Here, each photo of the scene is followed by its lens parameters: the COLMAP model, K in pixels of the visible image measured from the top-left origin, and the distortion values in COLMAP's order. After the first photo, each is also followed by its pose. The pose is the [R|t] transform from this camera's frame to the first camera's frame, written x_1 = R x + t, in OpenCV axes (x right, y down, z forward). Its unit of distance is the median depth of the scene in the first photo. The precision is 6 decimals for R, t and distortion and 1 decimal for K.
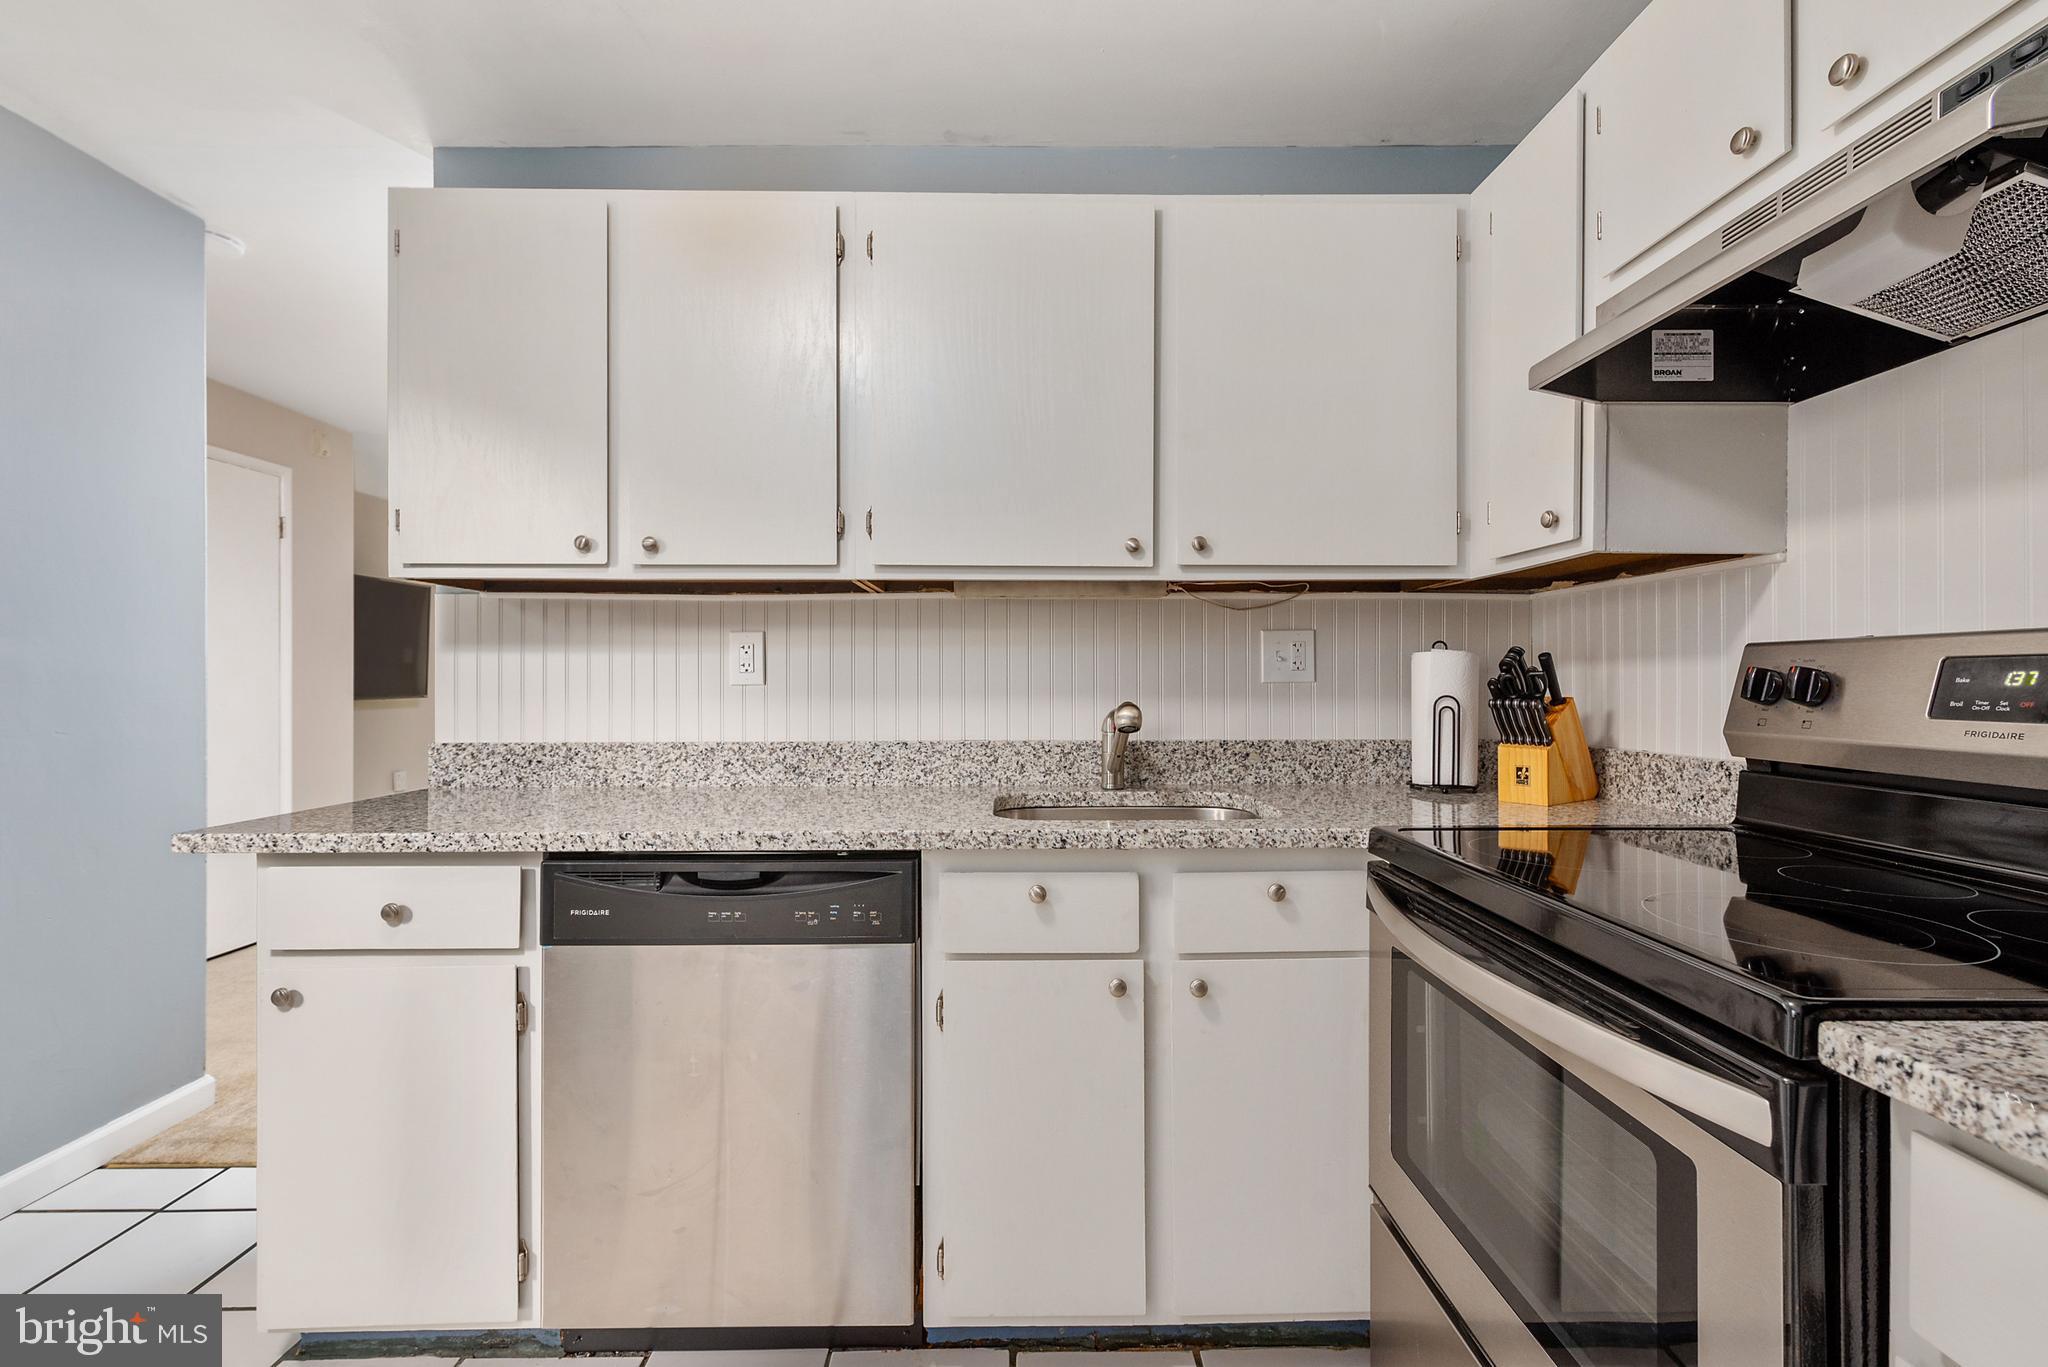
lens RADIAL K [[889.9, 0, 1035.8], [0, 889.9, 677.0], [0, 0, 1]] dist [0.000739, 0.000326]
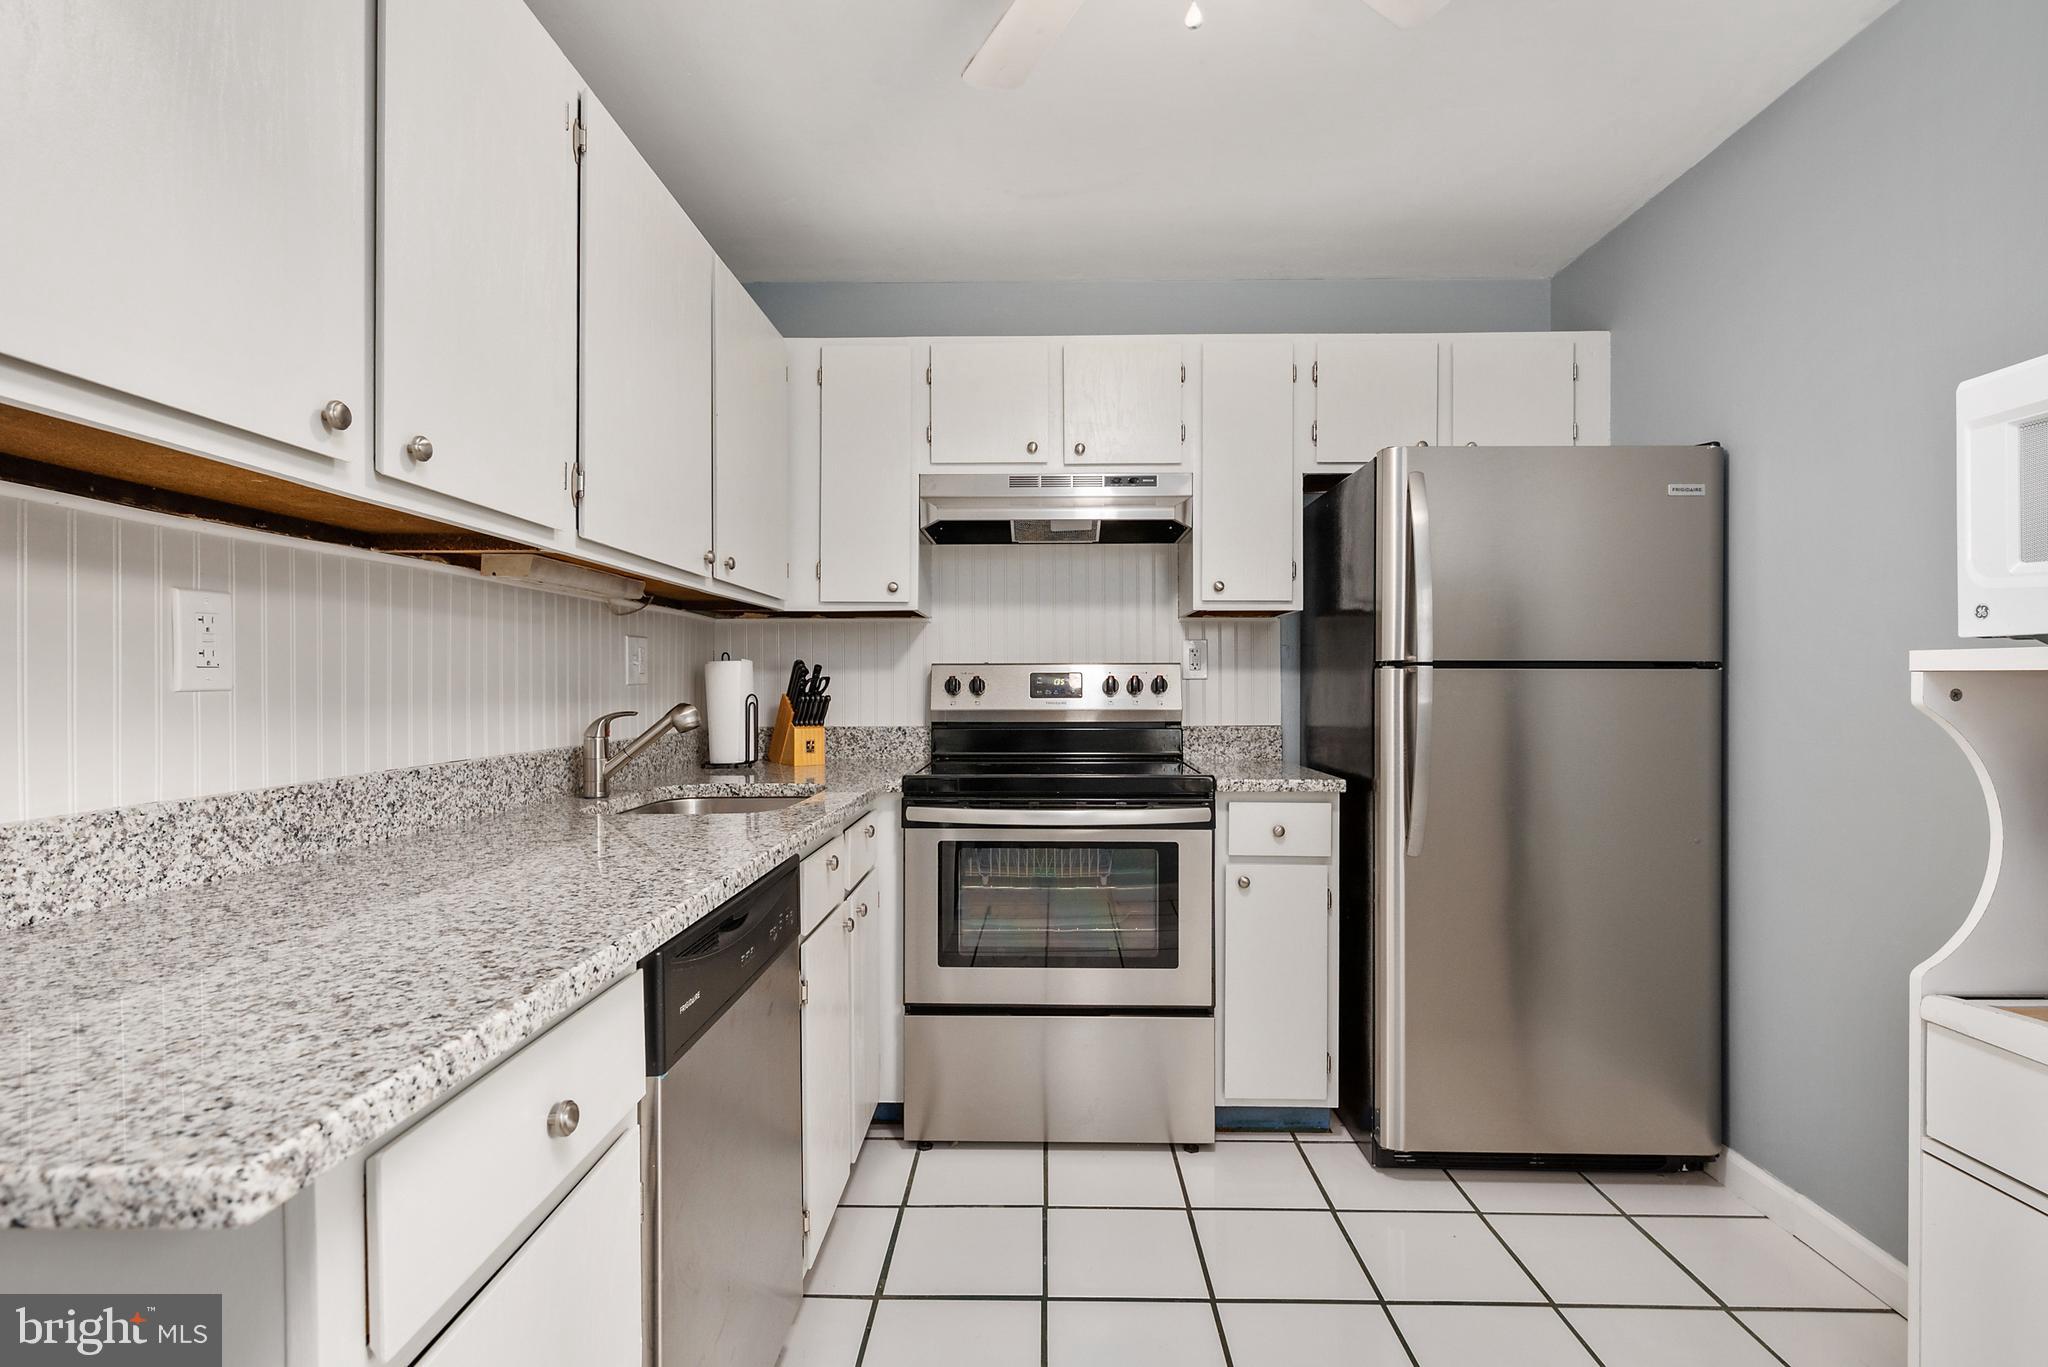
lens RADIAL K [[963.1, 0, 1024.0], [0, 963.1, 683.5], [0, 0, 1]] dist [0.001963, 0.000814]
pose [[0.042132, 0.000195, 0.999112, -0.893029], [-0.001865, 0.999998, -0.000117, 0.004054], [-0.999110, -0.001859, 0.042133, 0.490252]]
